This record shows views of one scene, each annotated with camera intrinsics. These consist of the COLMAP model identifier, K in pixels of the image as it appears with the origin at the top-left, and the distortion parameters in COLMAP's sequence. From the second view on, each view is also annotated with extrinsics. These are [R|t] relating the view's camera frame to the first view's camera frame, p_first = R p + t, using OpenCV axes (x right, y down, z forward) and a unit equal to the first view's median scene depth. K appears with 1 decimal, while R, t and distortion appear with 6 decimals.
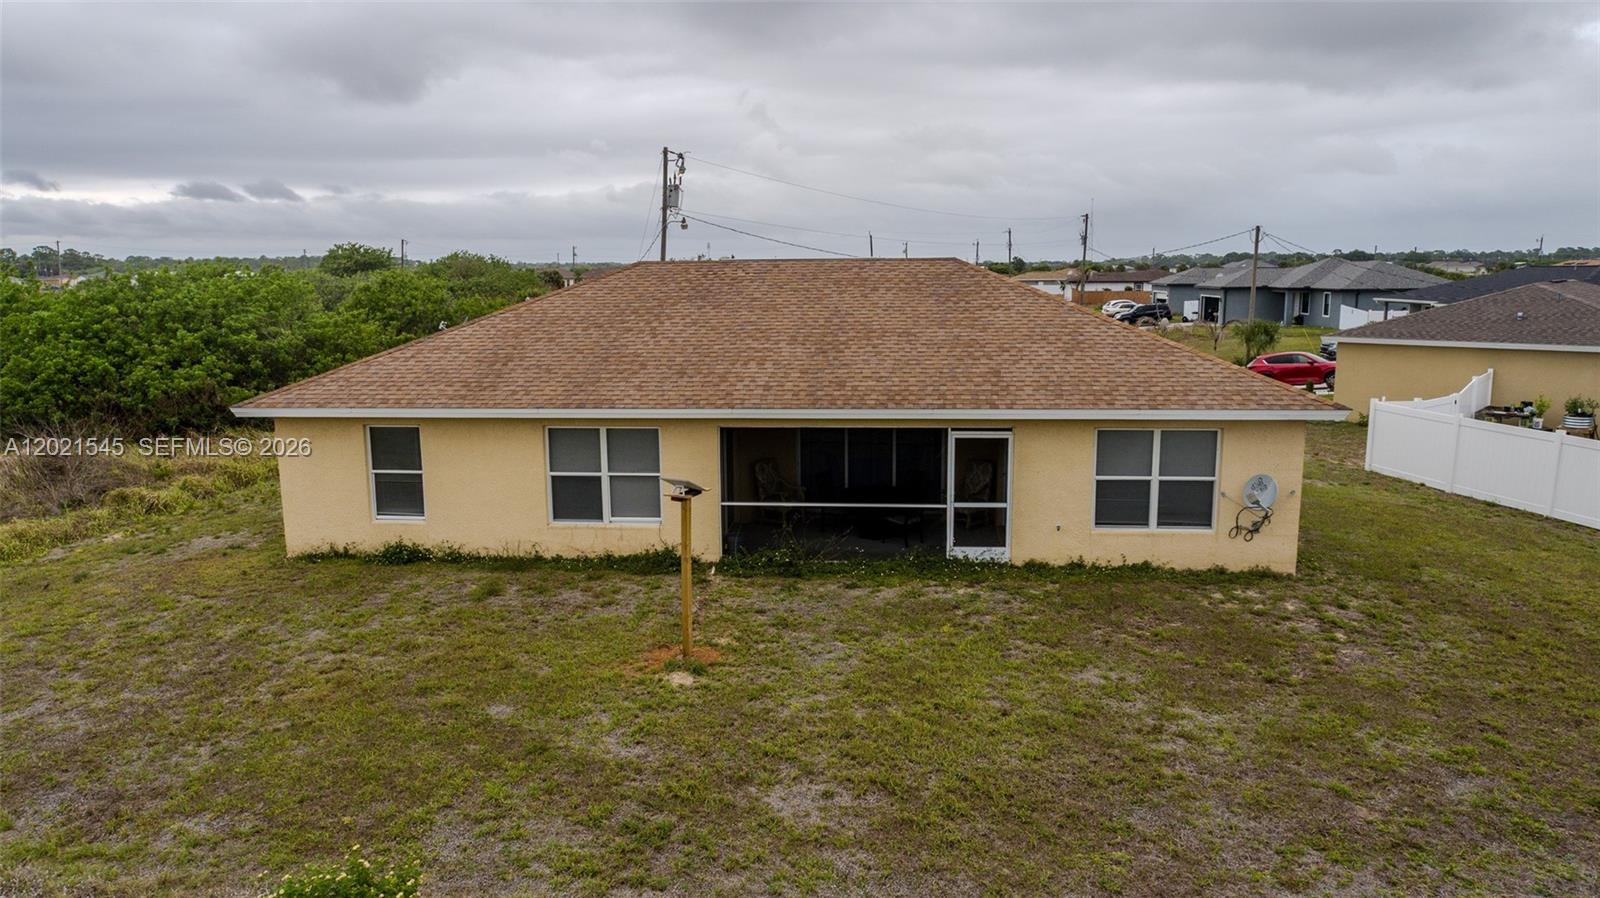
lens RADIAL K [[1082.8, 0, 797.4], [0, 1082.8, 450.8], [0, 0, 1]] dist [-0.009515, 0.010397]
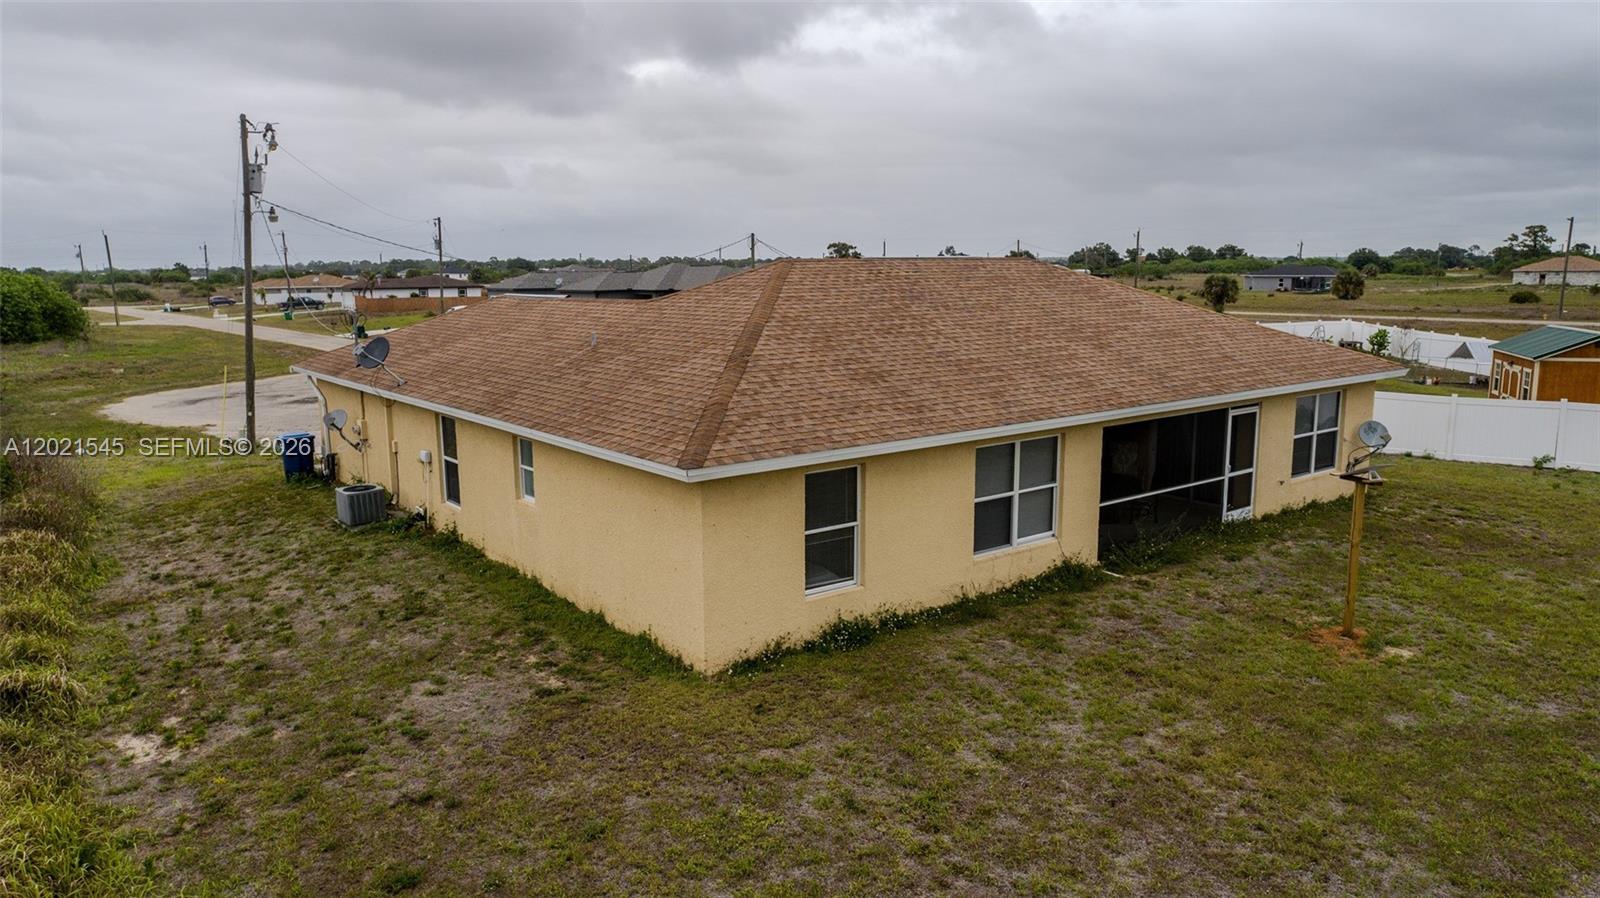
lens RADIAL K [[1082.8, 0, 797.4], [0, 1082.8, 450.8], [0, 0, 1]] dist [-0.009515, 0.010397]
pose [[0.736356, -0.112531, 0.667170, -0.943805], [0.116623, 0.992423, 0.038674, -0.071740], [-0.666467, 0.049330, 0.743900, 0.463752]]
